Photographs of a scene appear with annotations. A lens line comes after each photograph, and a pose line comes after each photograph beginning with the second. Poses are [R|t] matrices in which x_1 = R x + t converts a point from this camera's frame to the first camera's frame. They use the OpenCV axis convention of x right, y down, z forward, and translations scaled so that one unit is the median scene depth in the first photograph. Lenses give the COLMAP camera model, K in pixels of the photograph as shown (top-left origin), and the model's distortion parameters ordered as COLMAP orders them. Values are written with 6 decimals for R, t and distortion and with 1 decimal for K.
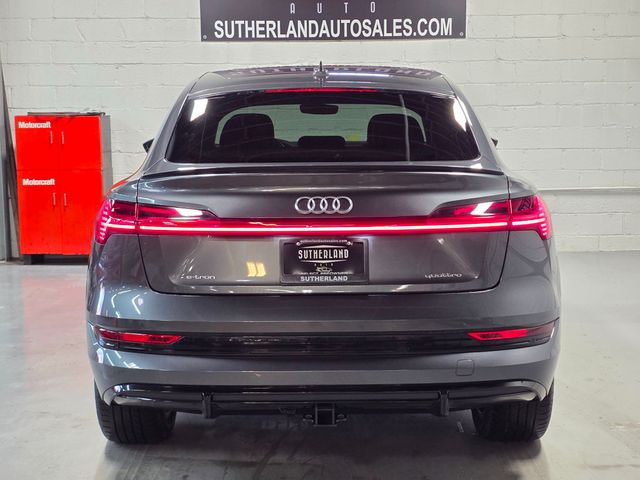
lens RADIAL K [[1113.8, 0, 328.5], [0, 1113.8, 238.6], [0, 0, 1]] dist [0.168970, -0.104462]
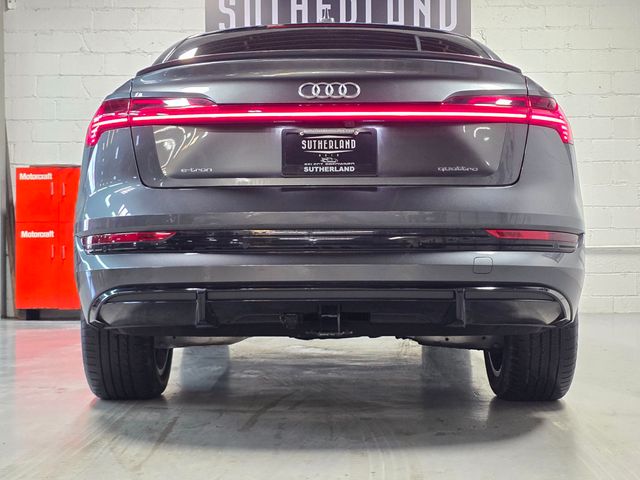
lens RADIAL K [[1107.7, 0, 320.0], [0, 1107.7, 240.0], [0, 0, 1]] dist [0.169623, -0.015749]
pose [[0.999932, 0.003942, -0.011003, -0.001260], [-0.005467, 0.989817, -0.142244, 0.220895], [0.010330, 0.142294, 0.989770, 0.092427]]
